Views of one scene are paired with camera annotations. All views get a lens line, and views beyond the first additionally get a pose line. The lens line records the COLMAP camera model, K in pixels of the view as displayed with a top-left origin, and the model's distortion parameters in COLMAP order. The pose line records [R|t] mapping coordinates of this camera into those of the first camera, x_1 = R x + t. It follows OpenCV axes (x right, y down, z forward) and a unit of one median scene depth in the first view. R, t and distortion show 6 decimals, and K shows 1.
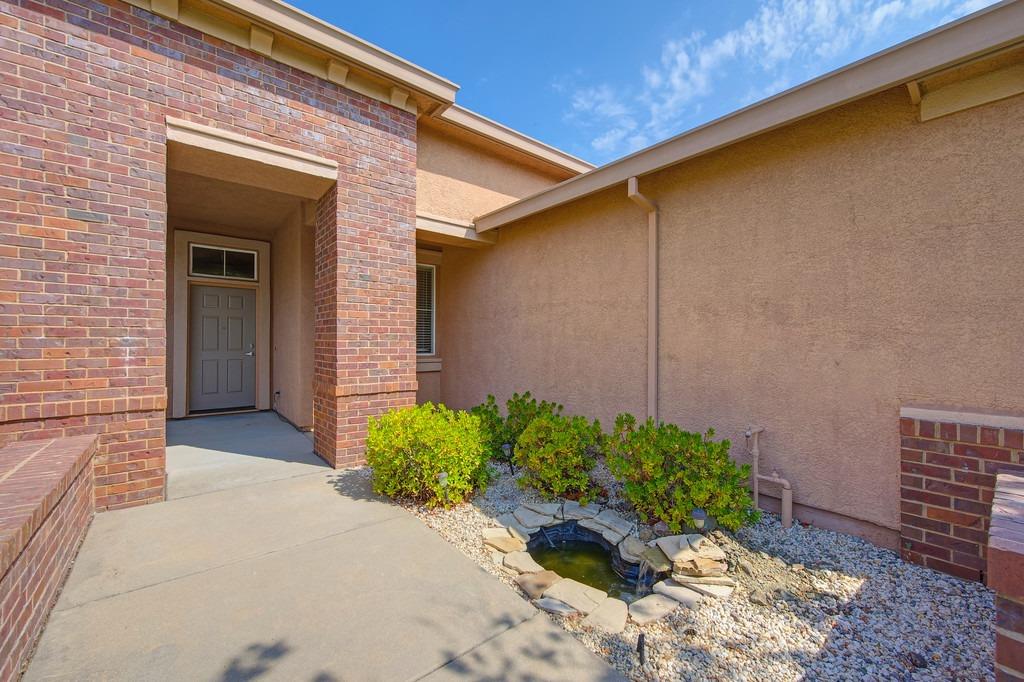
lens RADIAL K [[405.1, 0, 514.7], [0, 405.1, 341.9], [0, 0, 1]] dist [-0.000709, -0.000090]
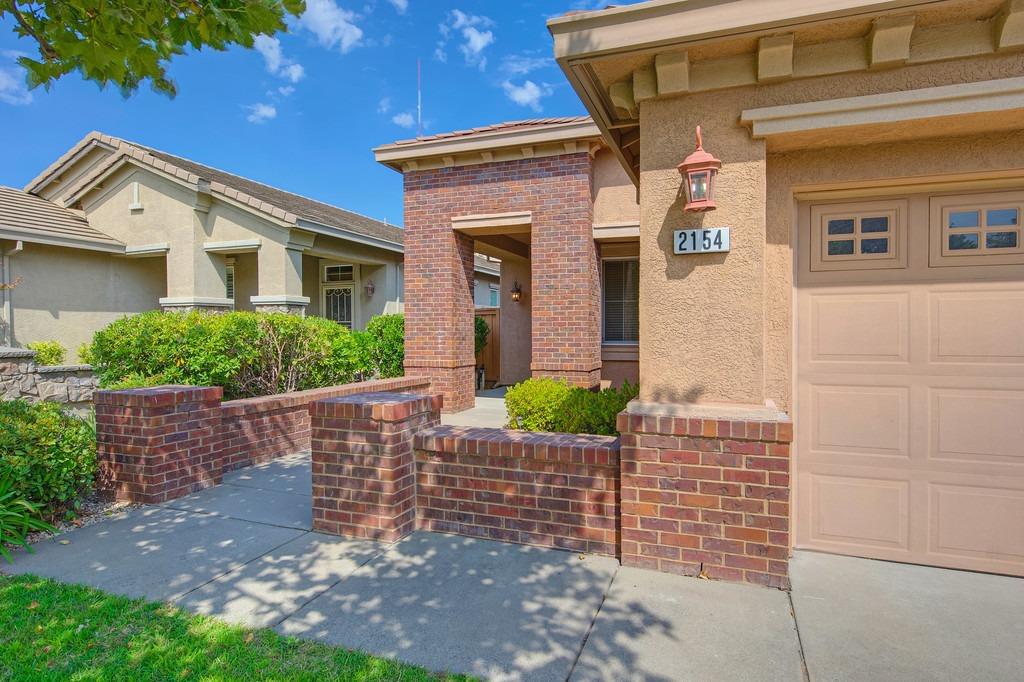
lens RADIAL K [[572.9, 0, 518.7], [0, 572.9, 345.2], [0, 0, 1]] dist [0.002162, -0.000083]
pose [[0.506284, 0.008513, -0.862325, 1.335121], [0.001208, 0.999943, 0.010580, 0.022218], [0.862366, -0.006398, 0.506245, -0.097038]]
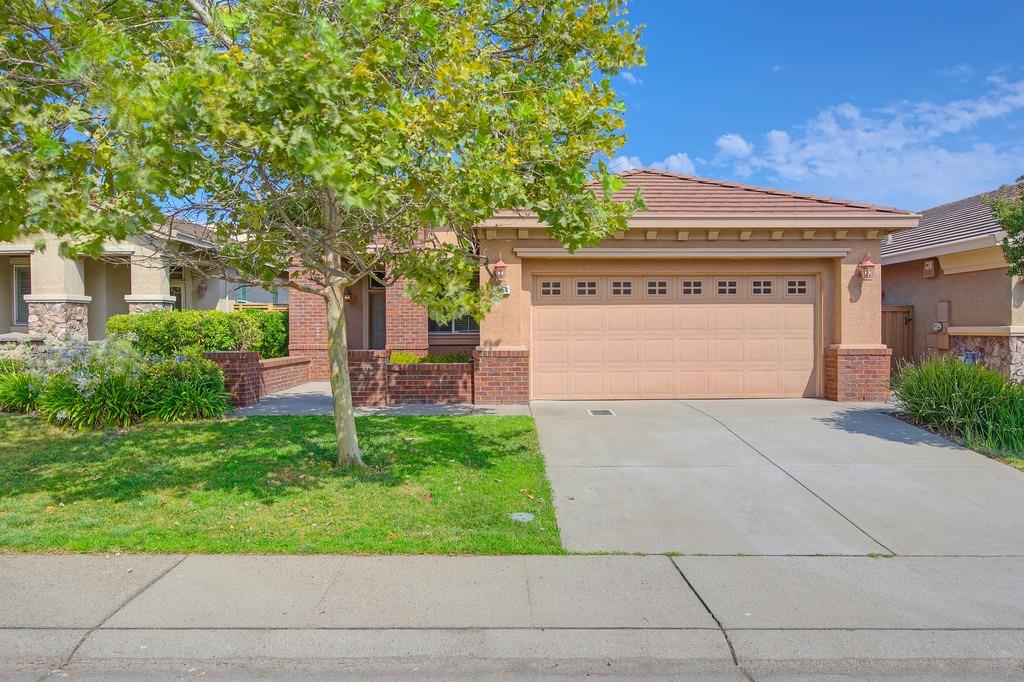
lens RADIAL K [[696.6, 0, 512.0], [0, 696.6, 341.0], [0, 0, 1]] dist [-0.012586, -0.002012]
pose [[0.780479, -0.004161, -0.625168, 2.512202], [0.006727, 0.999976, 0.001743, 0.084919], [0.625146, -0.005566, 0.780488, -1.571496]]
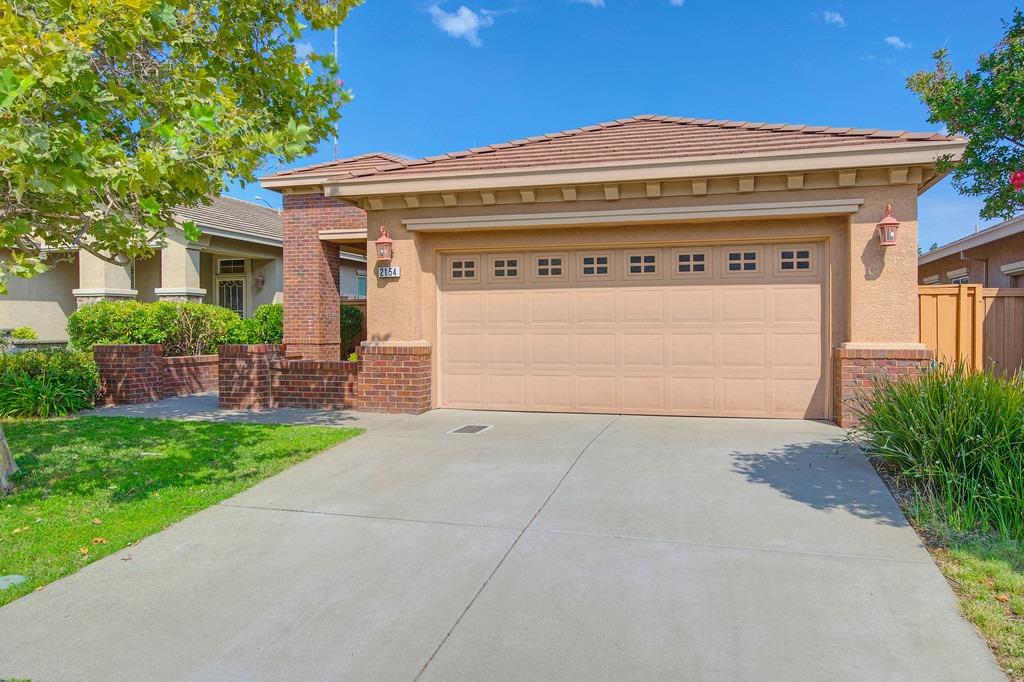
lens RADIAL K [[719.6, 0, 512.0], [0, 719.6, 341.0], [0, 0, 1]] dist [-0.004112, -0.000542]
pose [[0.564137, 0.003899, -0.825672, 2.878637], [0.000583, 0.999987, 0.005121, 0.097303], [0.825681, -0.003371, 0.564128, -0.456485]]
